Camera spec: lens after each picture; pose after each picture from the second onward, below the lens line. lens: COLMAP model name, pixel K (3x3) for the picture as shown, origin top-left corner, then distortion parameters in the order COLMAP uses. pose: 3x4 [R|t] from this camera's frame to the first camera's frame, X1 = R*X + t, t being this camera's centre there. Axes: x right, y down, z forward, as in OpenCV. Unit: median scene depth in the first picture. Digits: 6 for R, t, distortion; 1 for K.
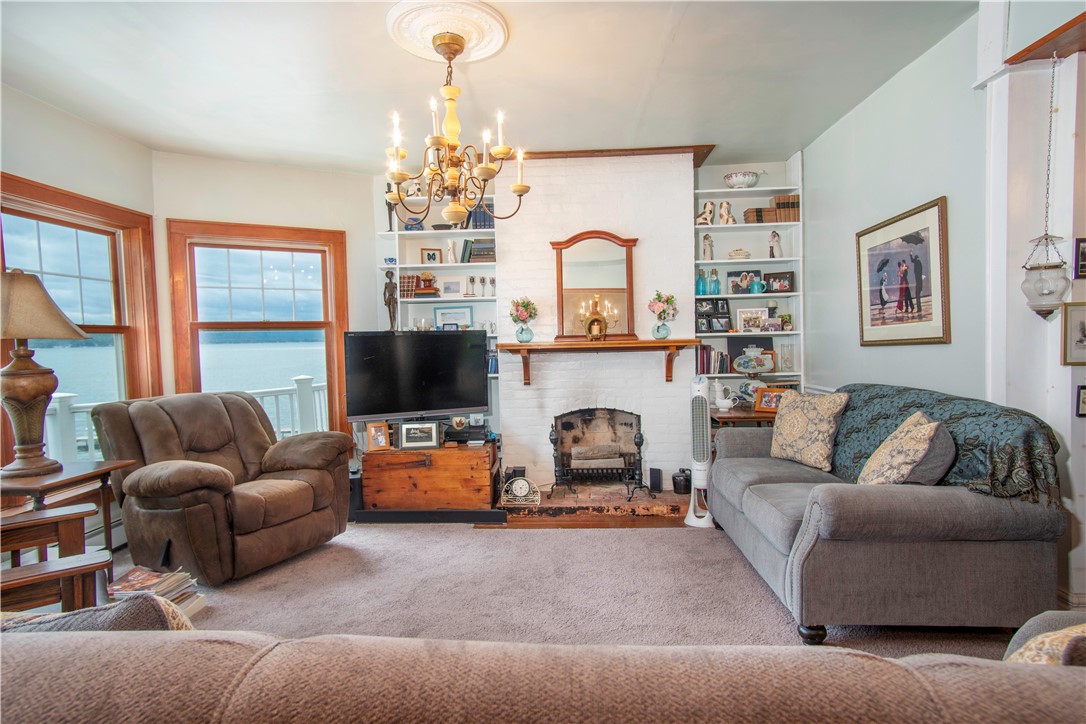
lens RADIAL K [[570.8, 0, 543.1], [0, 570.8, 363.6], [0, 0, 1]] dist [0.001855, 0.006800]
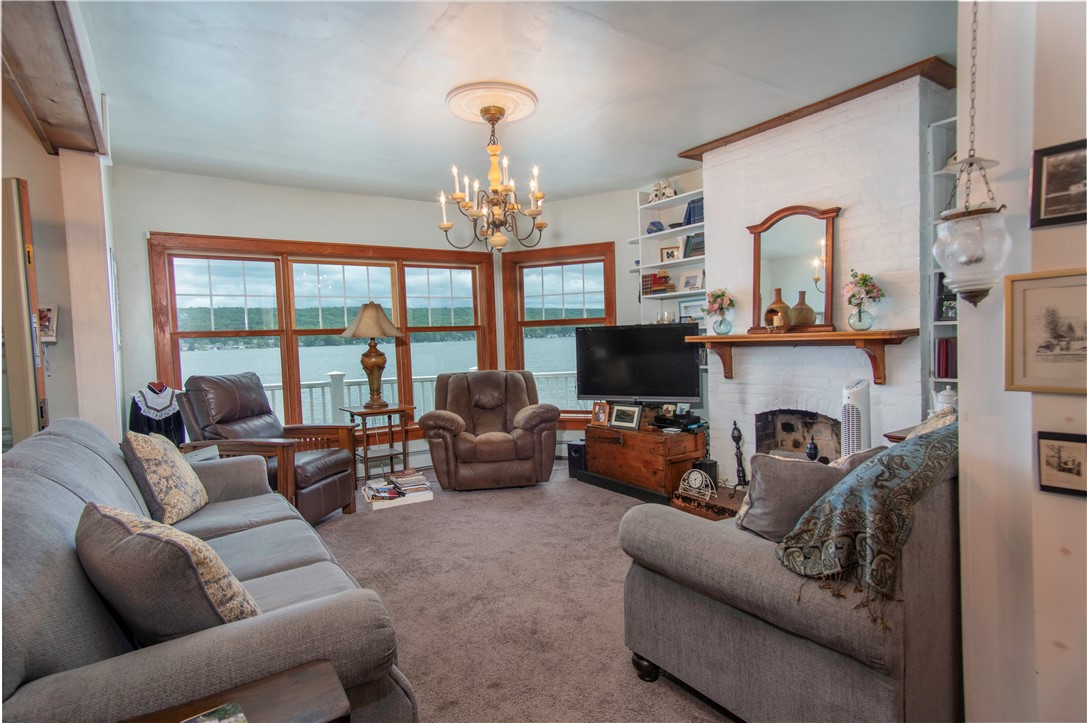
lens RADIAL K [[571.3, 0, 545.7], [0, 571.3, 360.9], [0, 0, 1]] dist [0.001855, 0.006800]
pose [[0.605413, 0.034298, -0.795172, 0.559766], [-0.015219, 0.999387, 0.031519, -0.018468], [0.795766, -0.006980, 0.605564, 0.168111]]
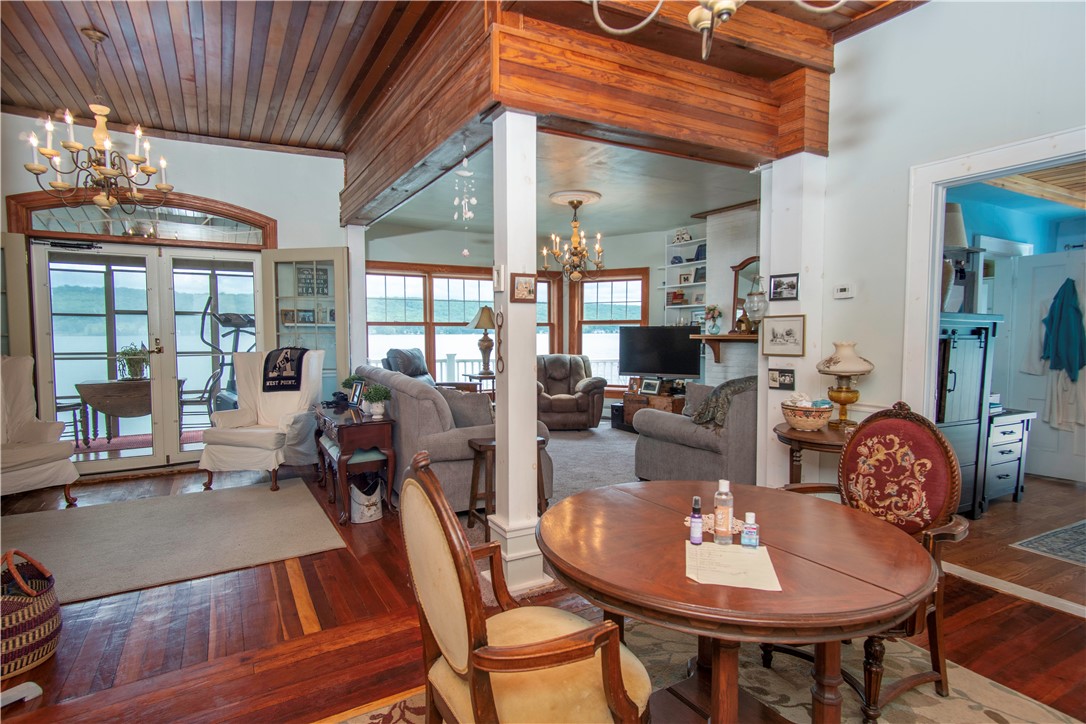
lens RADIAL K [[570.8, 0, 548.7], [0, 570.8, 370.6], [0, 0, 1]] dist [0.001855, 0.006800]
pose [[0.542748, 0.075403, -0.836504, 0.999370], [-0.047431, 0.997124, 0.059107, -0.010314], [0.838555, 0.007595, 0.544764, -0.190870]]
